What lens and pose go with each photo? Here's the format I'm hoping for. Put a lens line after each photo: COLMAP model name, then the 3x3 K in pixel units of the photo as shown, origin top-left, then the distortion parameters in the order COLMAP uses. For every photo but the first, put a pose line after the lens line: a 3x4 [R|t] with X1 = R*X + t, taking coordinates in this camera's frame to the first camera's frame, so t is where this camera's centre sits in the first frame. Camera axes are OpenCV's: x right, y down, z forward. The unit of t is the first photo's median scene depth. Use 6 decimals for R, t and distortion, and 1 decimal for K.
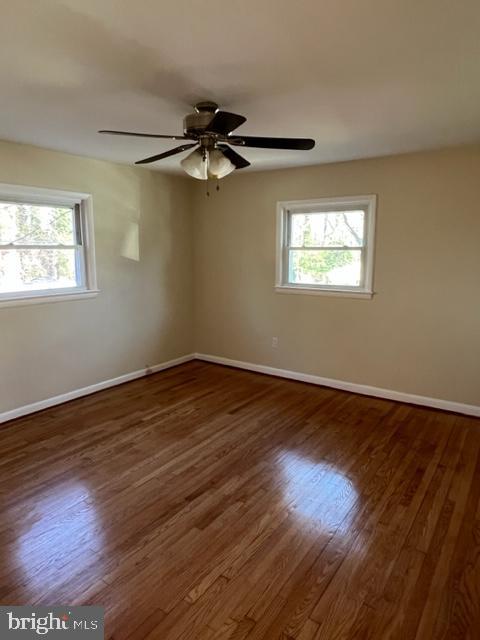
lens RADIAL K [[408.0, 0, 240.9], [0, 408.0, 319.9], [0, 0, 1]] dist [0.000930, -0.002856]
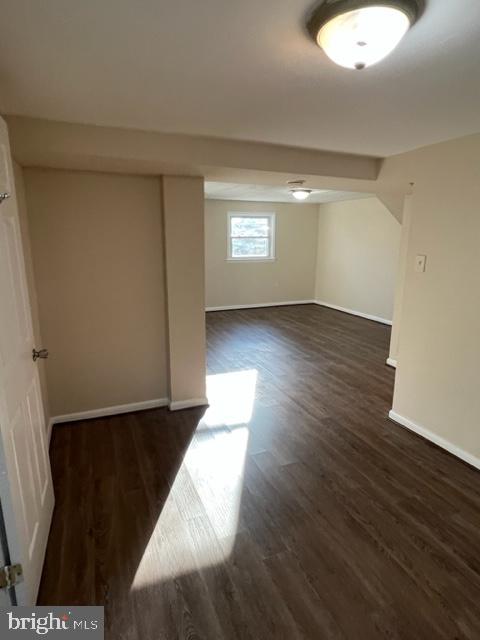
lens RADIAL K [[361.4, 0, 241.4], [0, 361.4, 317.7], [0, 0, 1]] dist [0.001058, 0.000770]
pose [[0.531007, -0.204068, 0.822428, -1.792505], [0.129868, 0.978701, 0.158993, -0.114551], [-0.837357, 0.022380, 0.546199, 0.164611]]
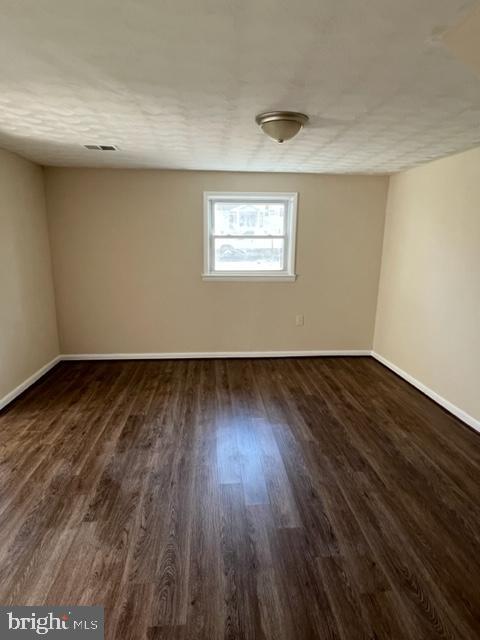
lens RADIAL K [[361.4, 0, 239.0], [0, 361.4, 318.4], [0, 0, 1]] dist [0.001058, 0.000770]
pose [[0.770061, -0.150006, 0.620085, -0.628728], [0.095364, 0.988109, 0.120607, -0.111459], [-0.630803, -0.033741, 0.775209, 0.358051]]
